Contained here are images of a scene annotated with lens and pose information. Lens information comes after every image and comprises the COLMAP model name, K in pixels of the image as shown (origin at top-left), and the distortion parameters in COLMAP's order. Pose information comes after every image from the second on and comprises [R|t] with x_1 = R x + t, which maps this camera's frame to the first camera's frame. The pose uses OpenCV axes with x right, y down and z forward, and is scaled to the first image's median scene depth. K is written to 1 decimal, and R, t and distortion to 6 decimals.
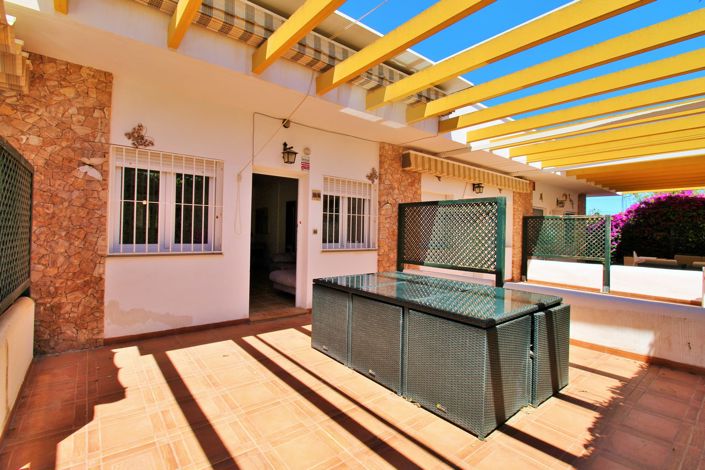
lens RADIAL K [[323.9, 0, 316.1], [0, 323.9, 222.3], [0, 0, 1]] dist [-0.015705, -0.000410]
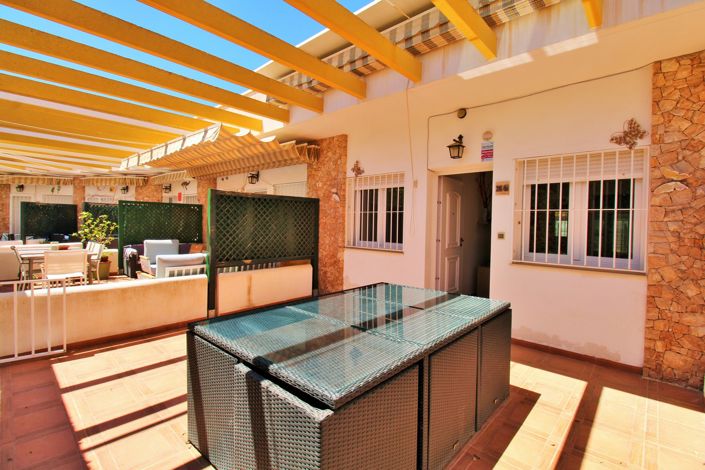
lens RADIAL K [[323.9, 0, 349.1], [0, 323.9, 234.9], [0, 0, 1]] dist [-0.015705, -0.000410]
pose [[0.197605, 0.002835, -0.980278, 0.750452], [-0.006431, 0.999978, 0.001596, 0.031449], [0.980261, 0.005988, 0.197619, 0.545061]]
